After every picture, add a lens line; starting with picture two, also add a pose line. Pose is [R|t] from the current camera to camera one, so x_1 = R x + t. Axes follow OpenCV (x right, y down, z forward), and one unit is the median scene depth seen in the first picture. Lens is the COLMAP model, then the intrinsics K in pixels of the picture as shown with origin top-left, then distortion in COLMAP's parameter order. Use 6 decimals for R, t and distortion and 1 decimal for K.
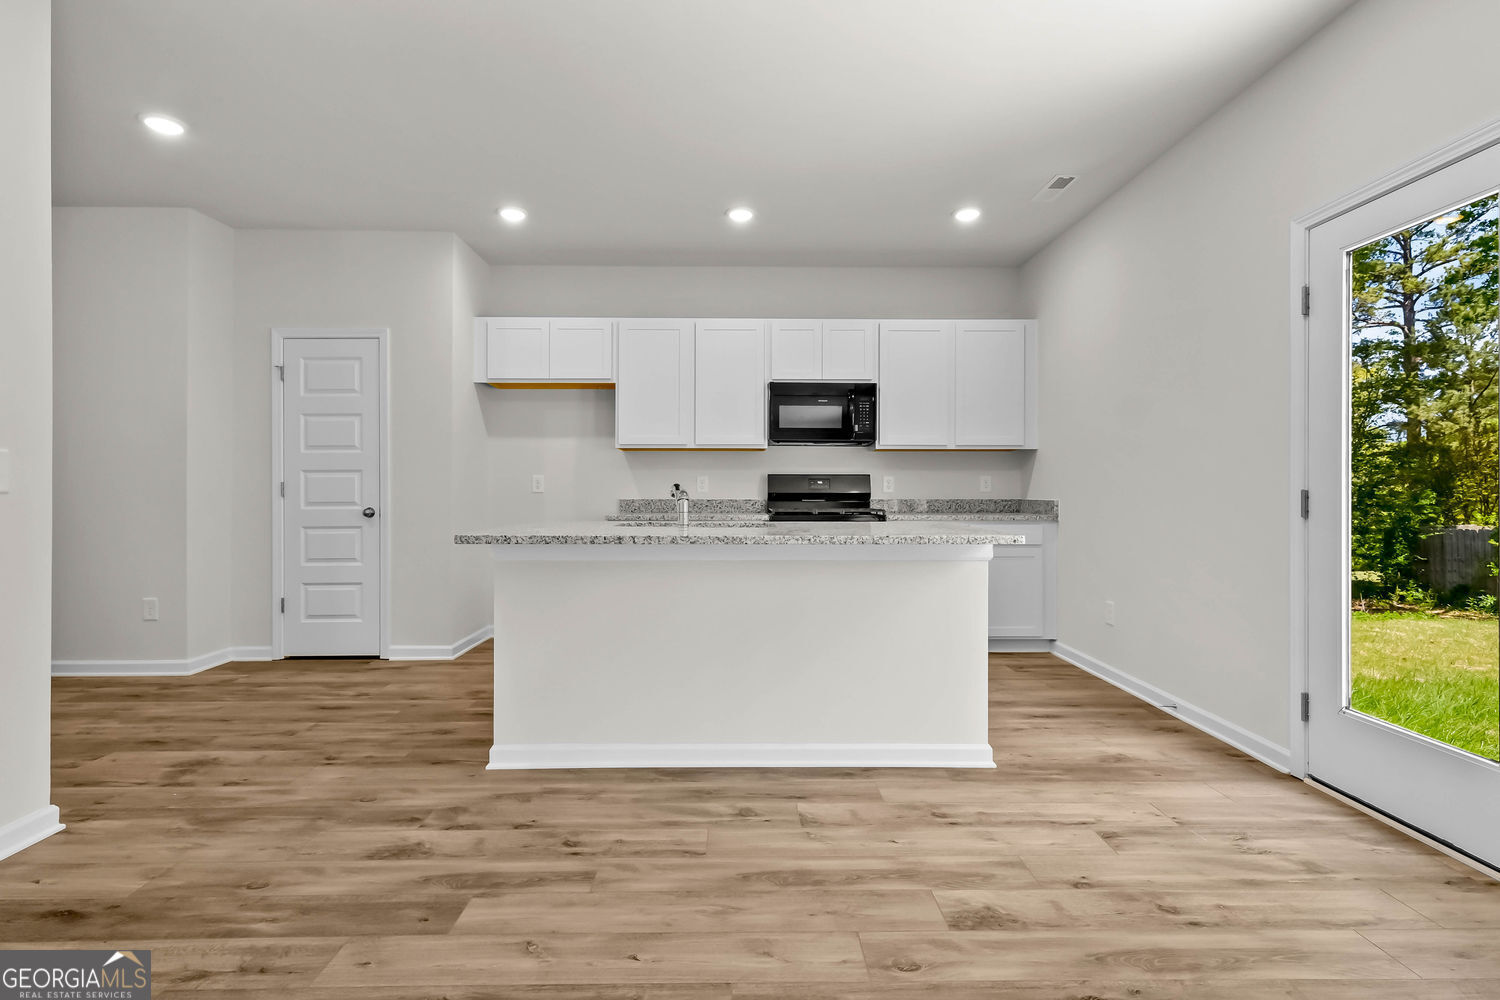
lens RADIAL K [[720.5, 0, 748.5], [0, 720.5, 493.3], [0, 0, 1]] dist [0.003095, 0.000451]
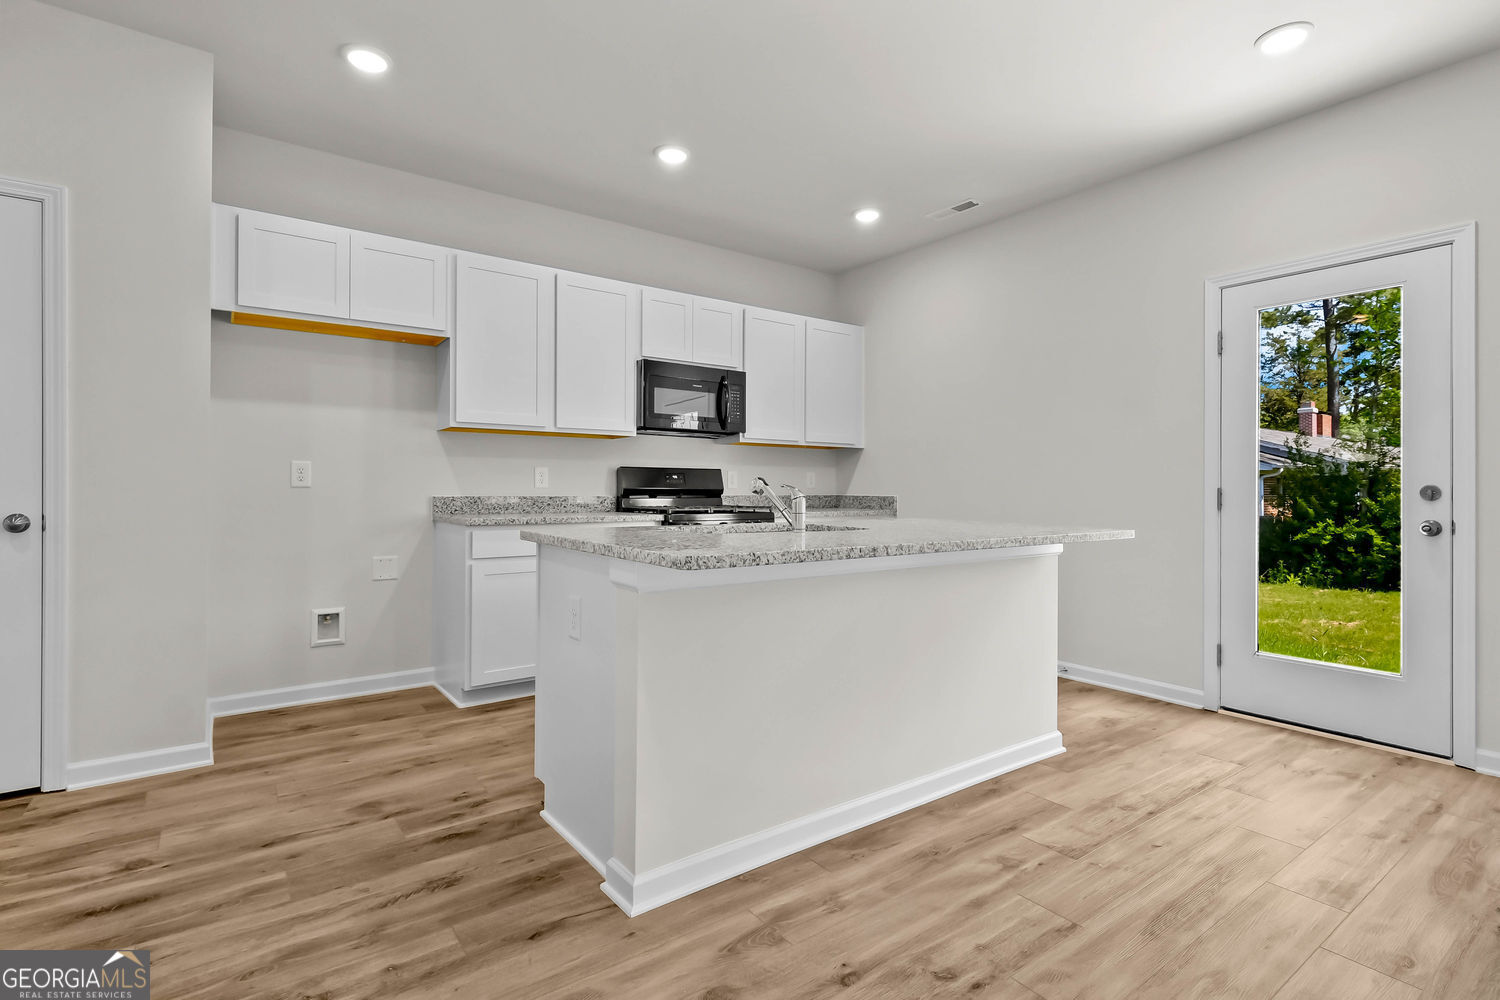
lens RADIAL K [[721.8, 0, 746.5], [0, 721.8, 487.4], [0, 0, 1]] dist [0.002478, 0.000642]
pose [[0.816660, 0.003815, 0.577107, -0.616079], [-0.002842, 0.999993, -0.002589, -0.000172], [-0.577113, 0.000474, 0.816664, 0.389405]]
